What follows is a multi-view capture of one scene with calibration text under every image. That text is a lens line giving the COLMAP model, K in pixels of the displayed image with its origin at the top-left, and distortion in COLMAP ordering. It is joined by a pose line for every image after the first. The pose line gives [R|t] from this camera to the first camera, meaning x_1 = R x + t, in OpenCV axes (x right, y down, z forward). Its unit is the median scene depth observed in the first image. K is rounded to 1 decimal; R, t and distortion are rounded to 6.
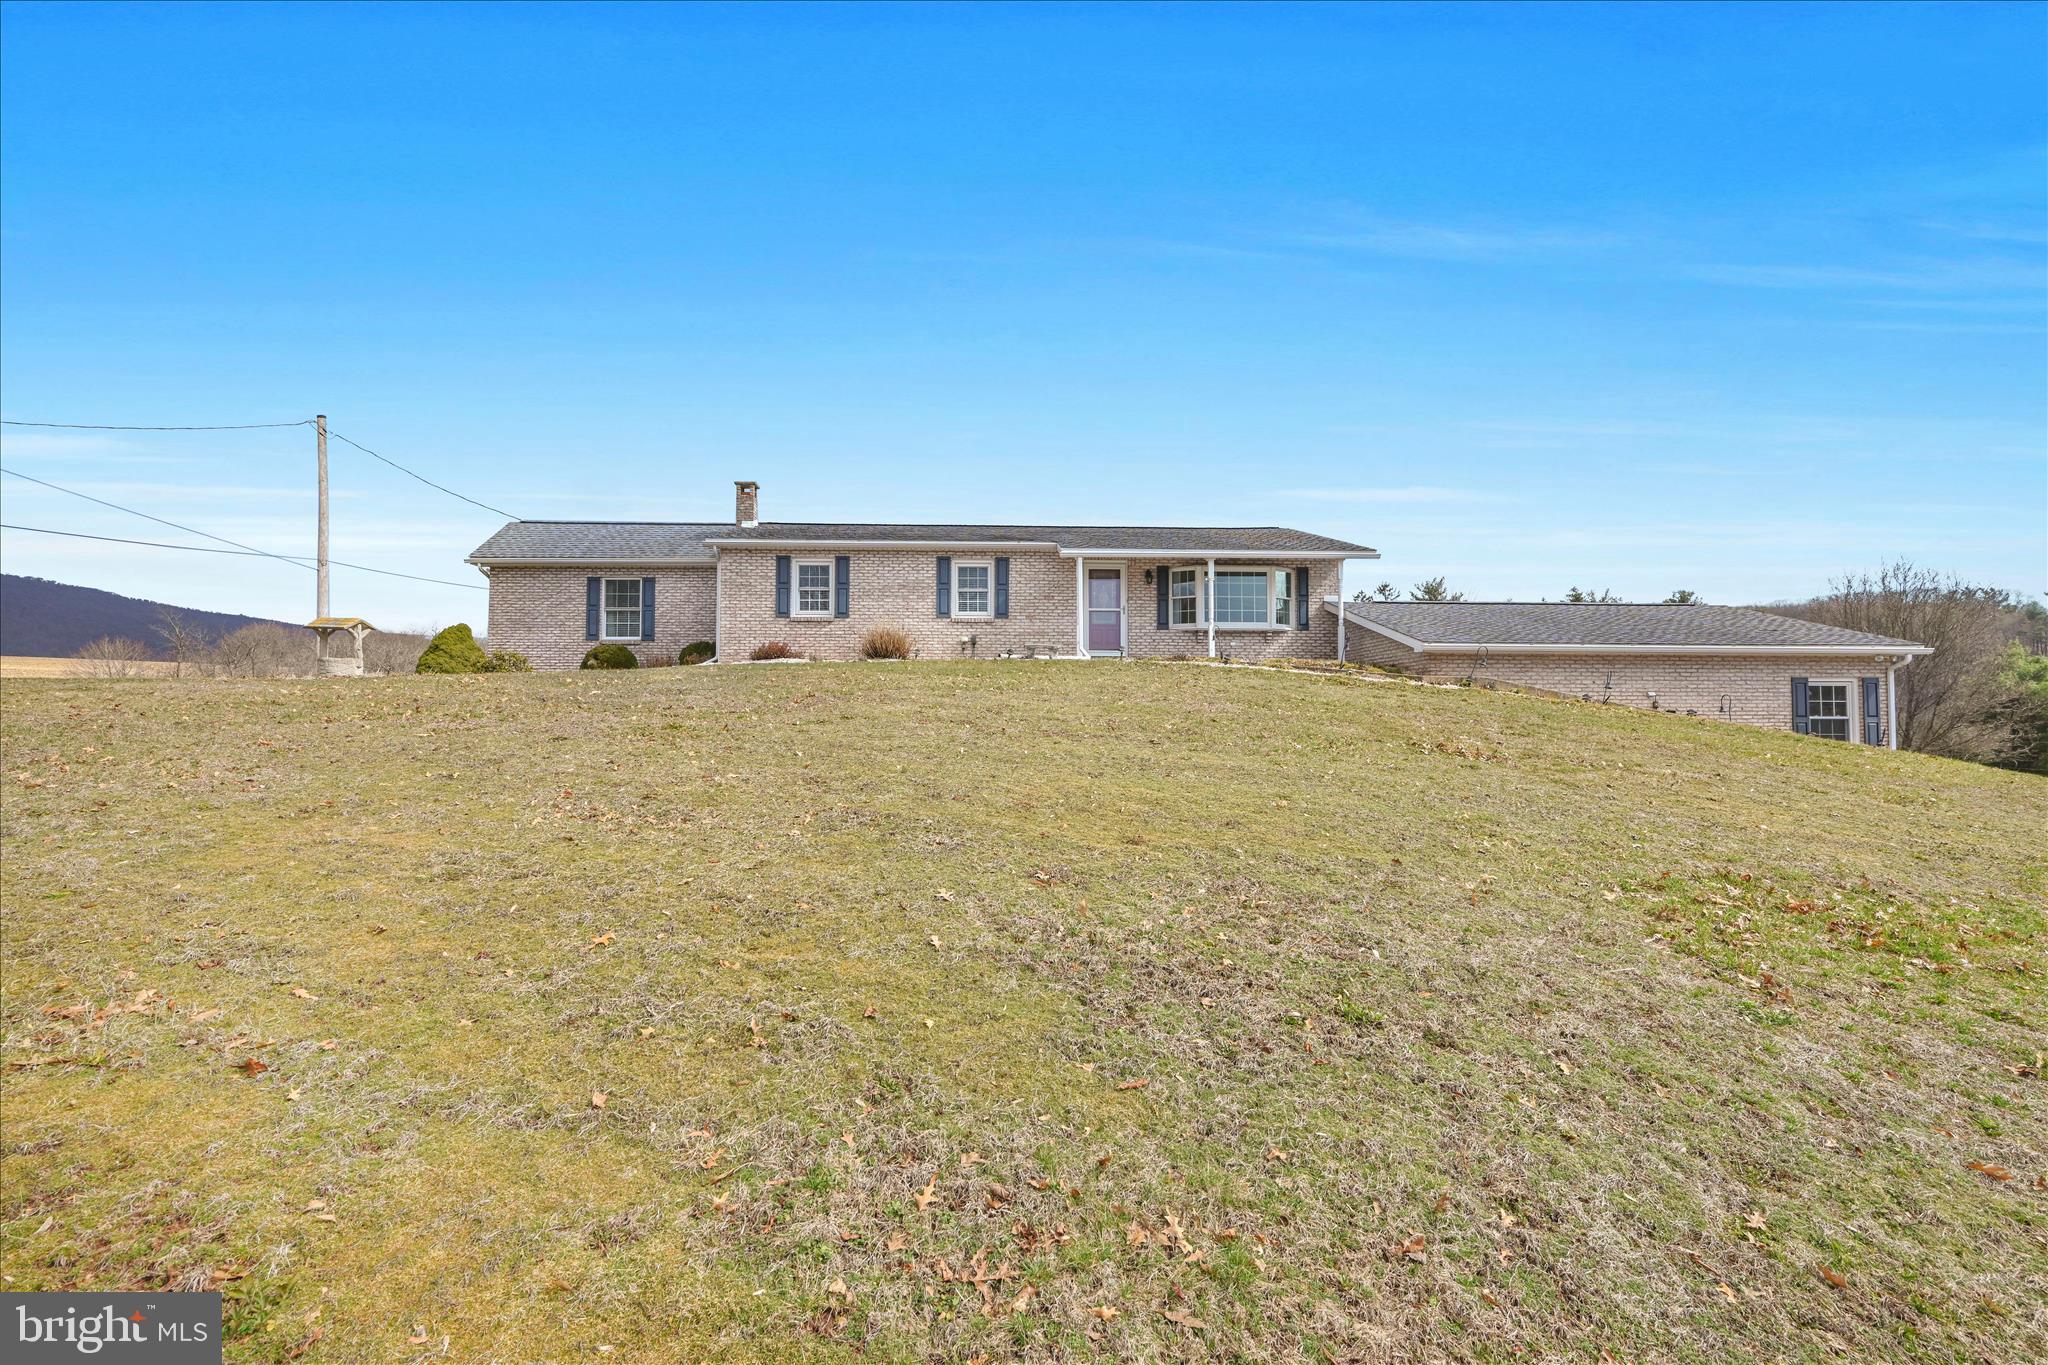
lens RADIAL K [[822.3, 0, 1024.0], [0, 822.3, 682.5], [0, 0, 1]] dist [-0.000596, -0.000096]
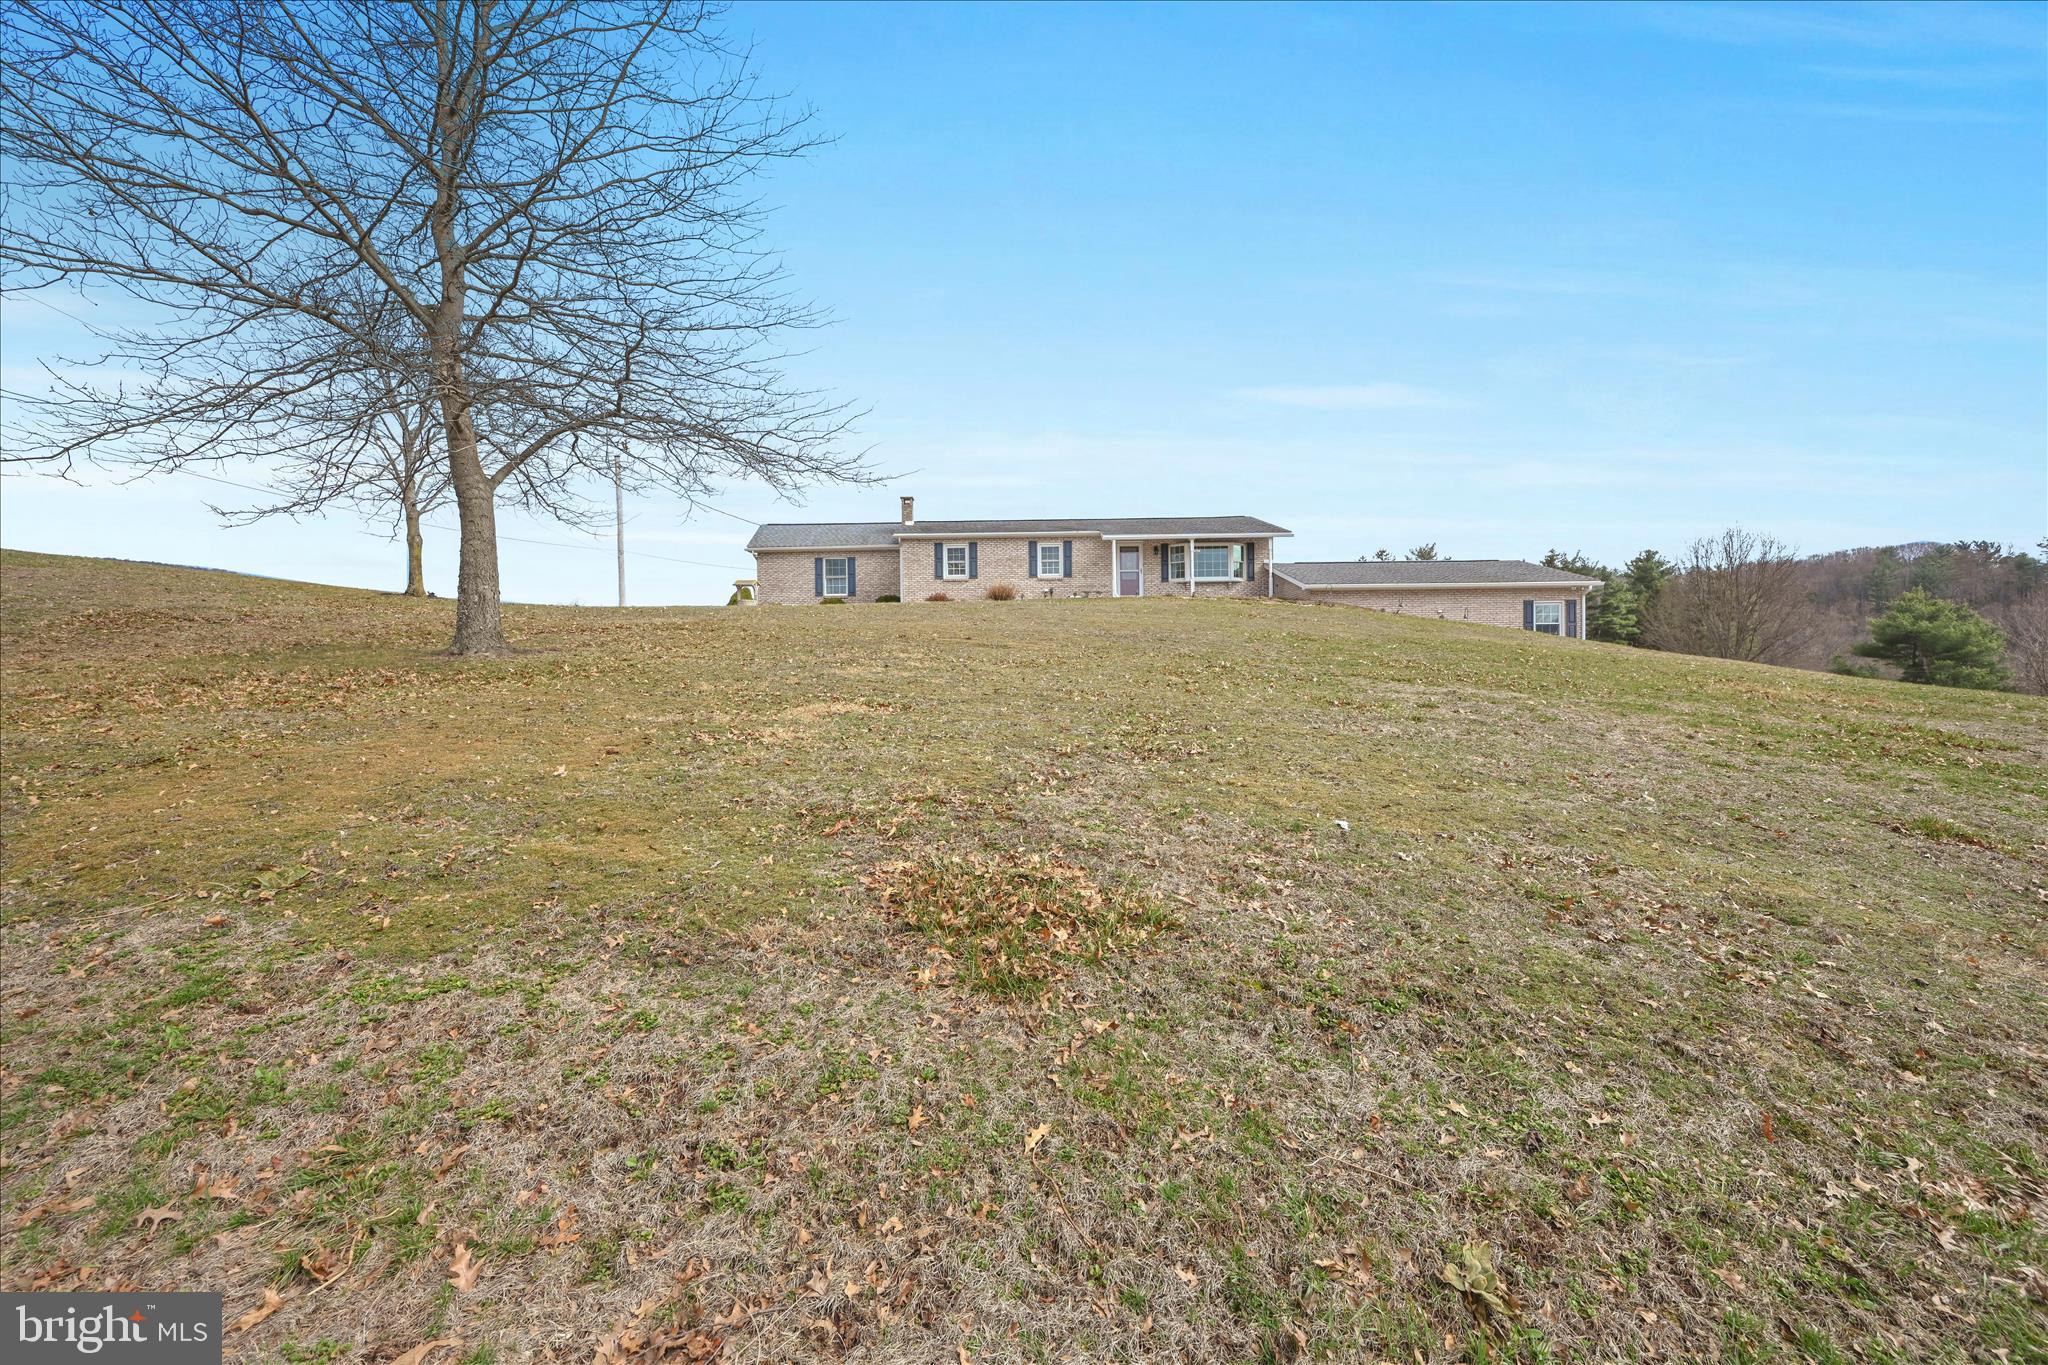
lens RADIAL K [[822.3, 0, 1024.0], [0, 822.3, 682.5], [0, 0, 1]] dist [-0.000596, -0.000096]
pose [[0.998851, -0.014399, -0.045703, -0.042275], [0.015853, 0.999375, 0.031605, 0.081885], [0.045219, -0.032293, 0.998455, -0.681651]]
